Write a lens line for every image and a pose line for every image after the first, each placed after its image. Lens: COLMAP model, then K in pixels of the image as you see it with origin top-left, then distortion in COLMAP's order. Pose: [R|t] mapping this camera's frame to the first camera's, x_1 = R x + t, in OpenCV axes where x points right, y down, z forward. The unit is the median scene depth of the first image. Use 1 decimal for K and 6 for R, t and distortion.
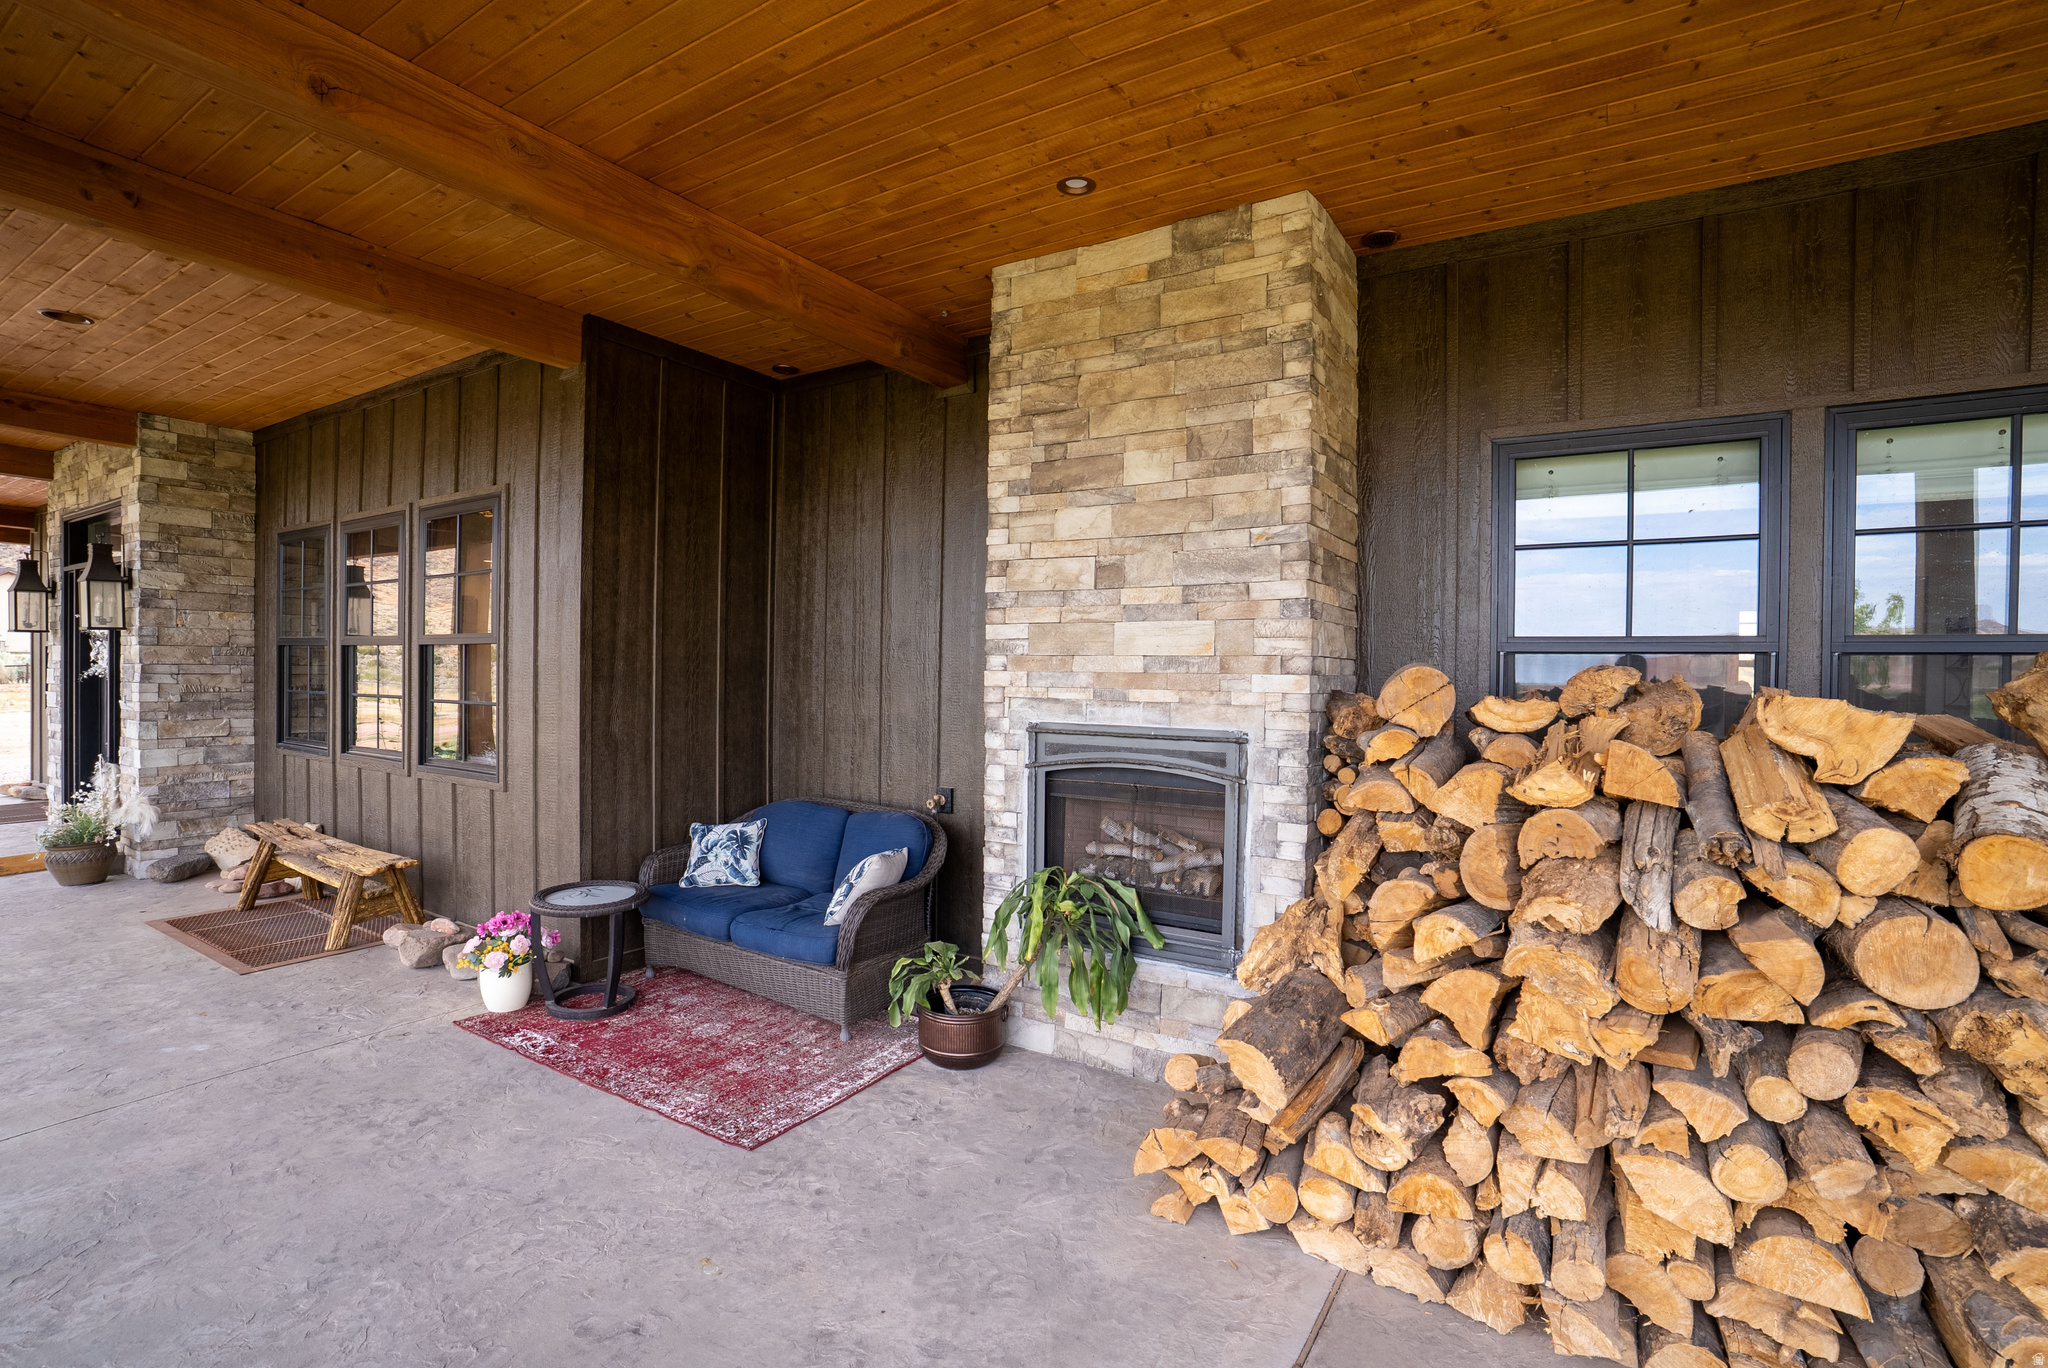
lens RADIAL K [[946.6, 0, 1025.0], [0, 946.6, 687.6], [0, 0, 1]] dist [-0.075157, 0.027620]
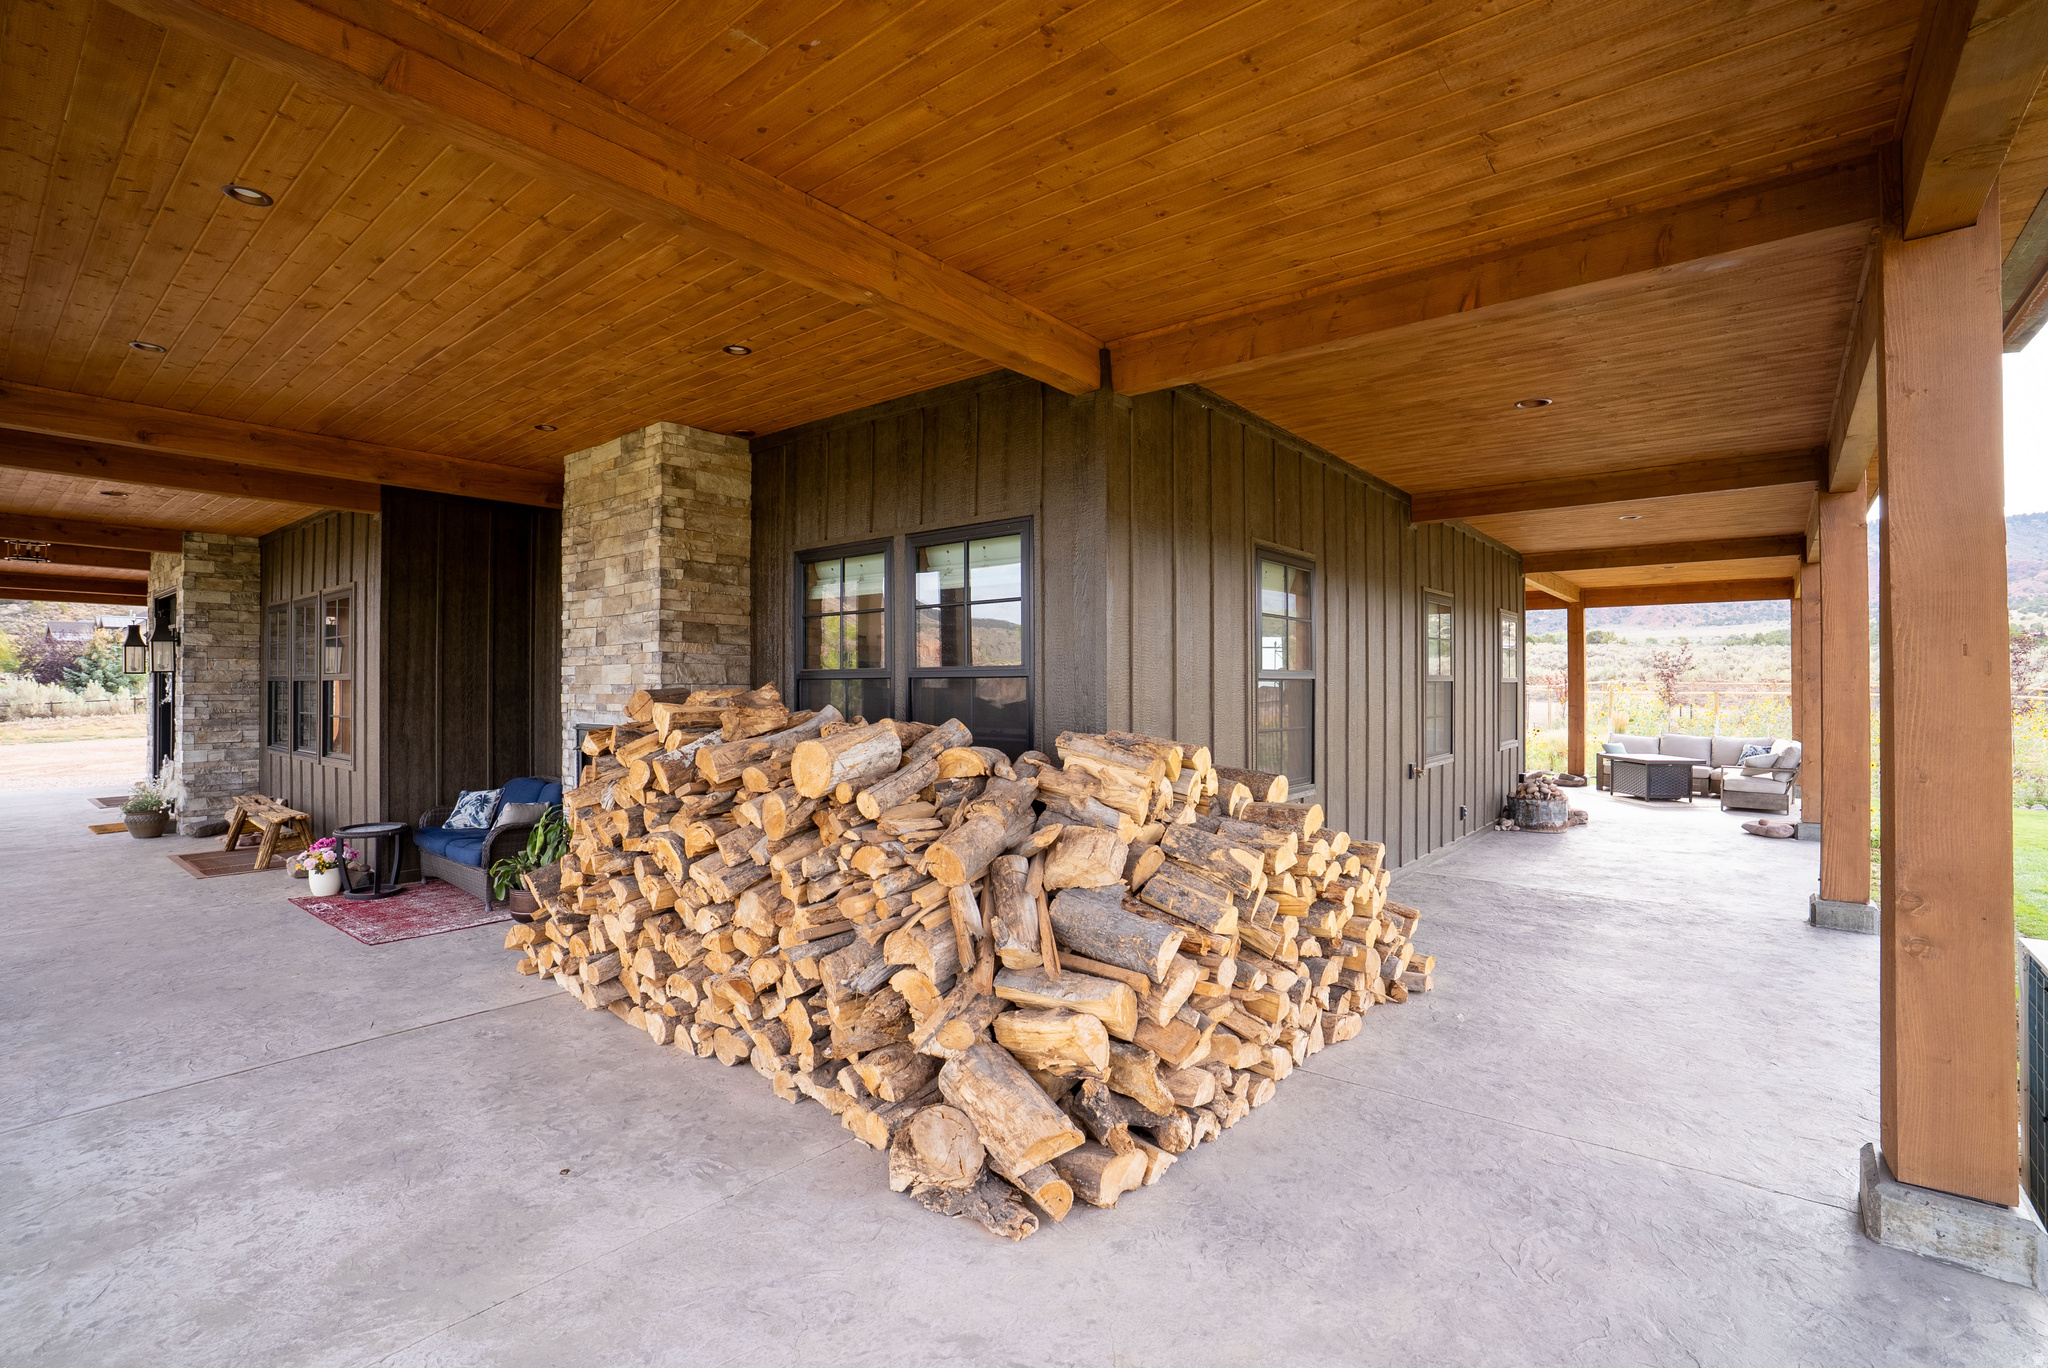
lens RADIAL K [[946.6, 0, 1027.3], [0, 946.6, 681.9], [0, 0, 1]] dist [-0.075157, 0.027620]
pose [[0.992831, -0.015602, -0.118502, 0.796668], [0.012832, 0.999627, -0.024102, 0.009659], [0.118834, 0.022409, 0.992661, -0.452532]]
